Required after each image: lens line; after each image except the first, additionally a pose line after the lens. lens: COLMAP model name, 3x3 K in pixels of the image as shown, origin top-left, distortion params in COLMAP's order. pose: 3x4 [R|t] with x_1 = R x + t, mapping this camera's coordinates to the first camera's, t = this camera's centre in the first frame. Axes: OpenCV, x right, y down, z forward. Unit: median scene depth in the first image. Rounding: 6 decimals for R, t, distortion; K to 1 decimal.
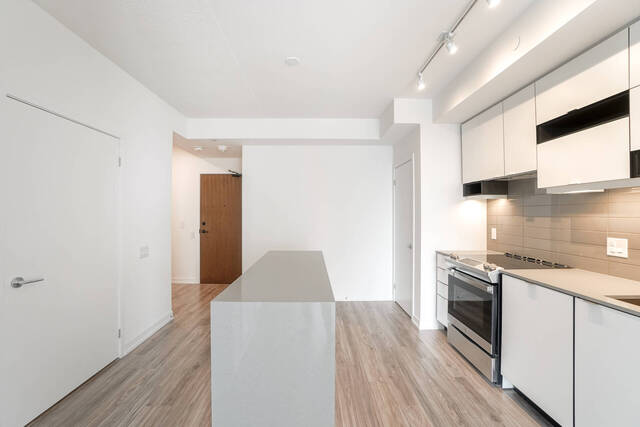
lens RADIAL K [[283.1, 0, 318.9], [0, 283.1, 209.9], [0, 0, 1]] dist [-0.061823, 0.020150]
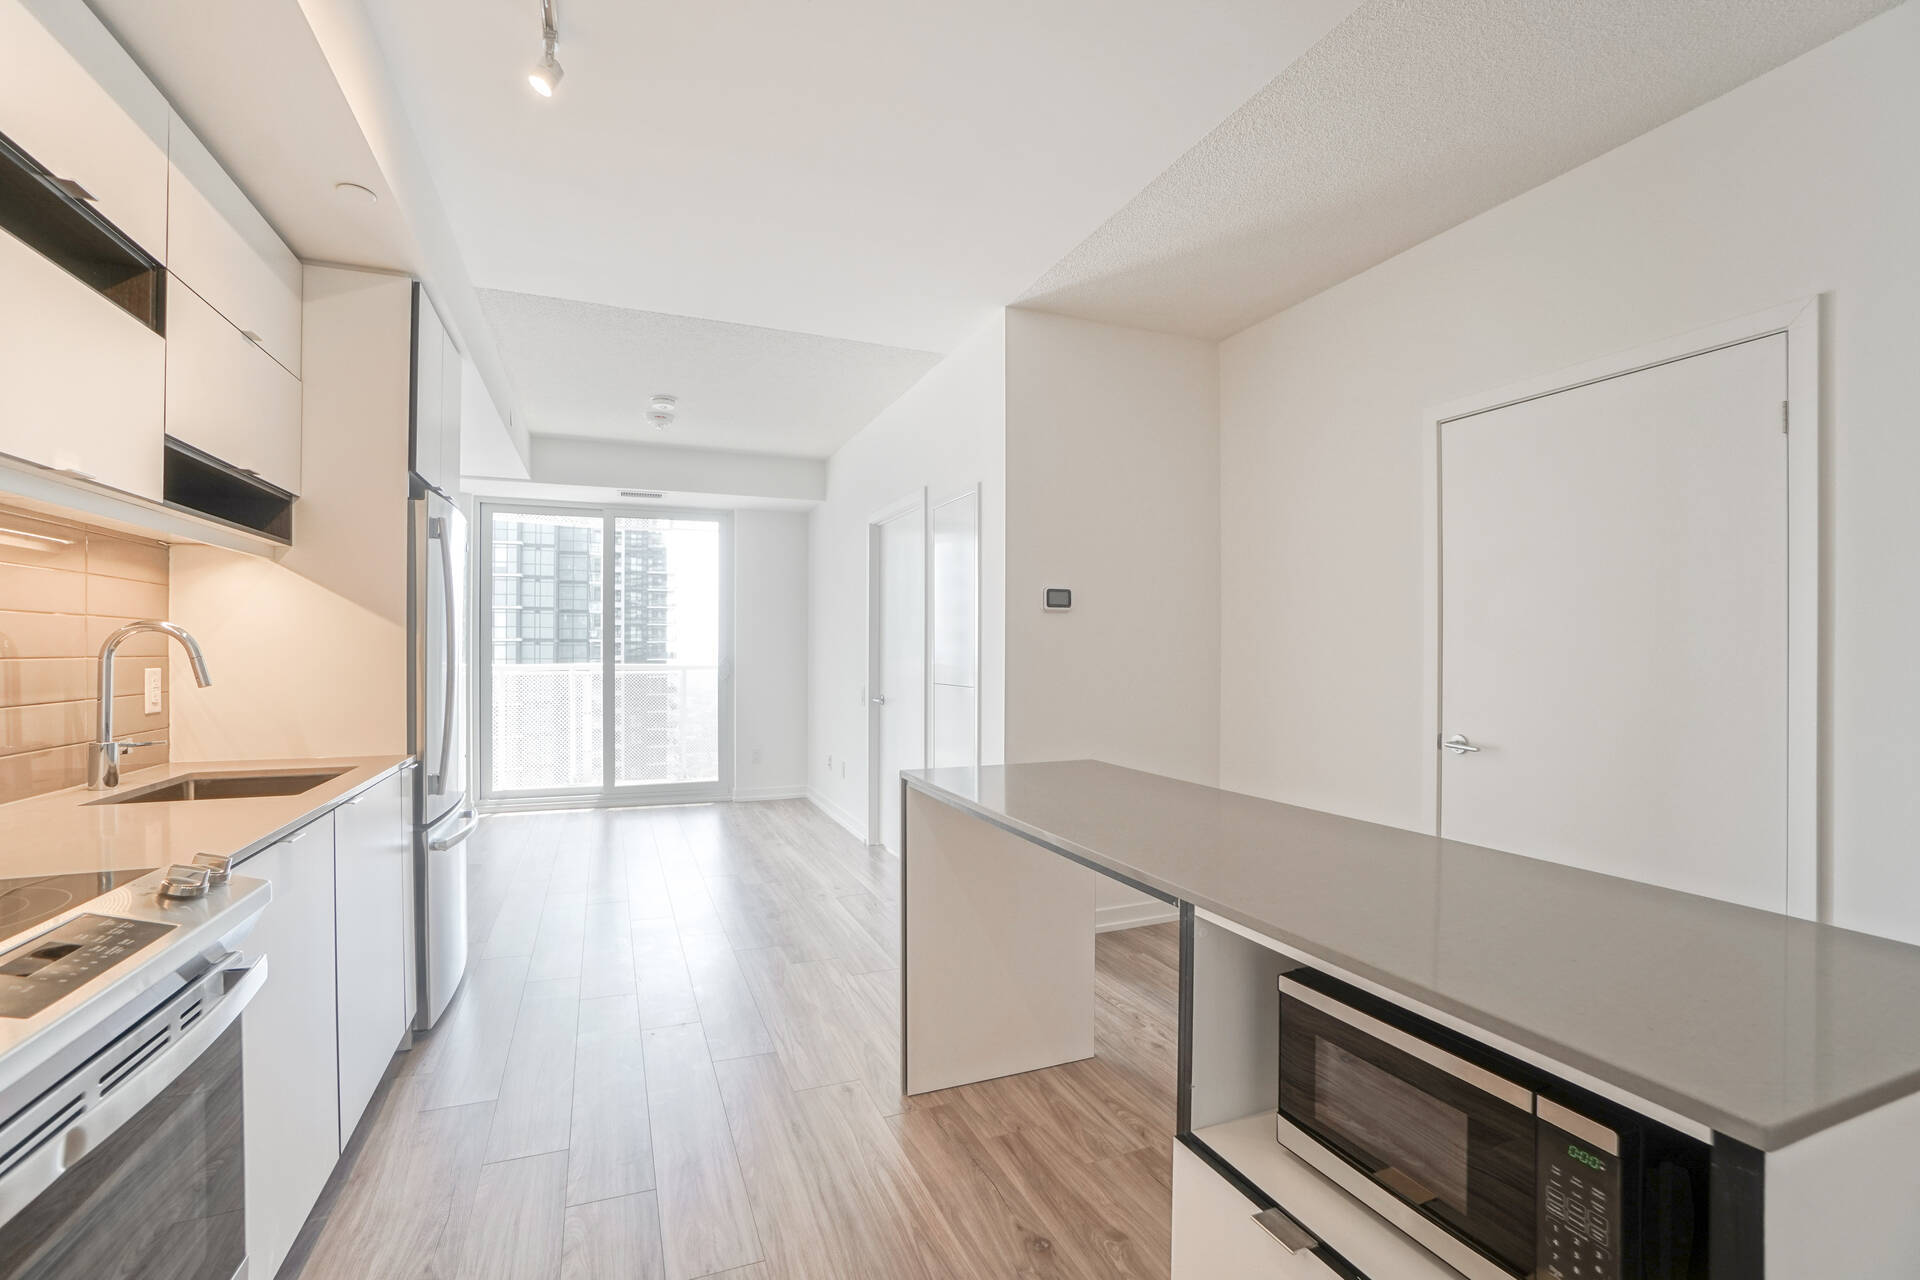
lens RADIAL K [[849.3, 0, 964.6], [0, 849.3, 645.5], [0, 0, 1]] dist [-0.061823, 0.020150]
pose [[-0.928627, -0.005686, -0.370972, 0.302635], [-0.000457, 0.999899, -0.014182, 0.053622], [0.371015, -0.013000, -0.928536, 1.406812]]
